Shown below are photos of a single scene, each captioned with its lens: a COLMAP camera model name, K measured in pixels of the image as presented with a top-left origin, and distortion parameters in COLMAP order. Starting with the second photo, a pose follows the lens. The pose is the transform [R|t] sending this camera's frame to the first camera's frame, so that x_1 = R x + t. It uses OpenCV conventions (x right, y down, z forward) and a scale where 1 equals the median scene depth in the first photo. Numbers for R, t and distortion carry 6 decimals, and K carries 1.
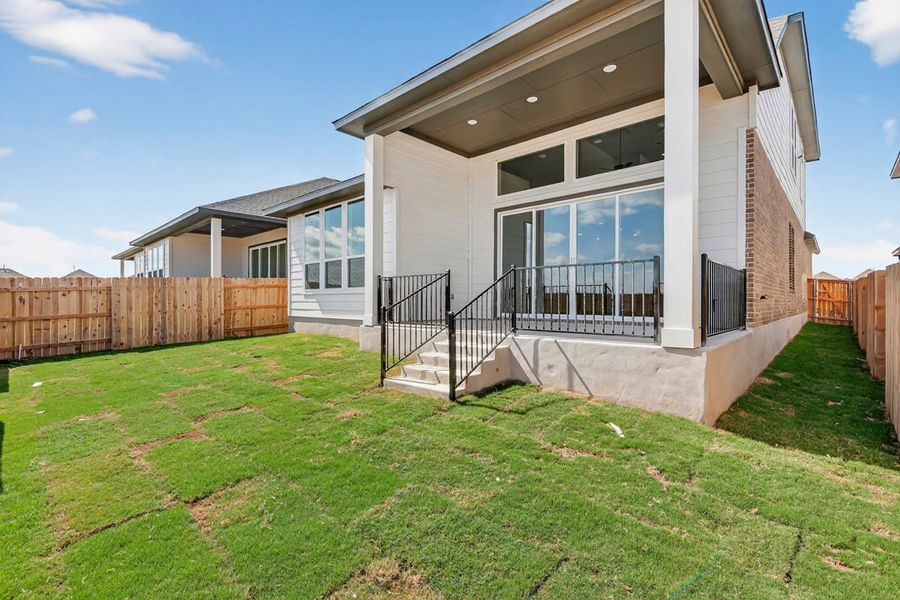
lens RADIAL K [[409.9, 0, 449.0], [0, 409.9, 306.3], [0, 0, 1]] dist [-0.001736, -0.001274]
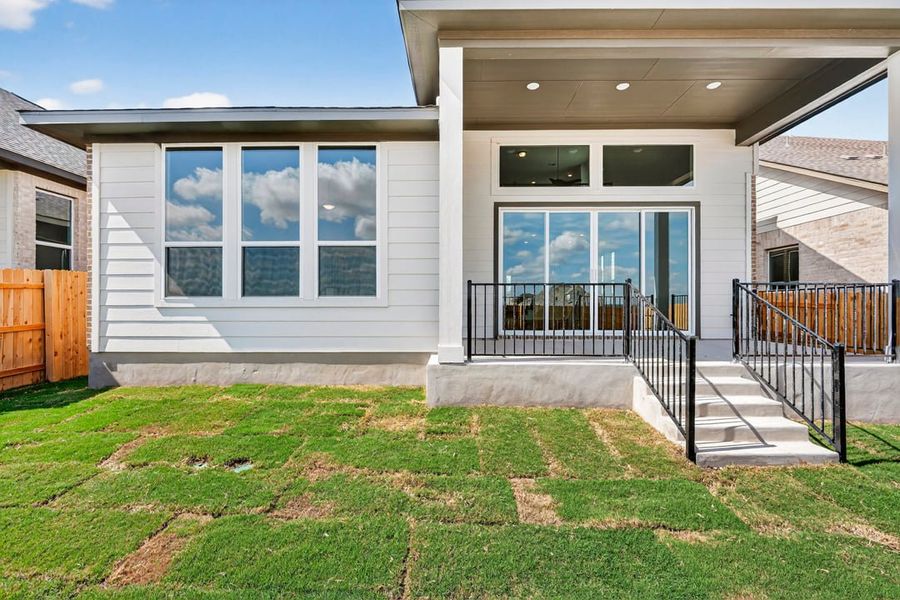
lens RADIAL K [[419.6, 0, 453.2], [0, 419.6, 300.4], [0, 0, 1]] dist [-0.000053, -0.000446]
pose [[0.735905, 0.010803, 0.676998, -0.553222], [0.009443, 0.999612, -0.026215, -0.025572], [-0.677019, 0.025684, 0.735518, 0.496422]]
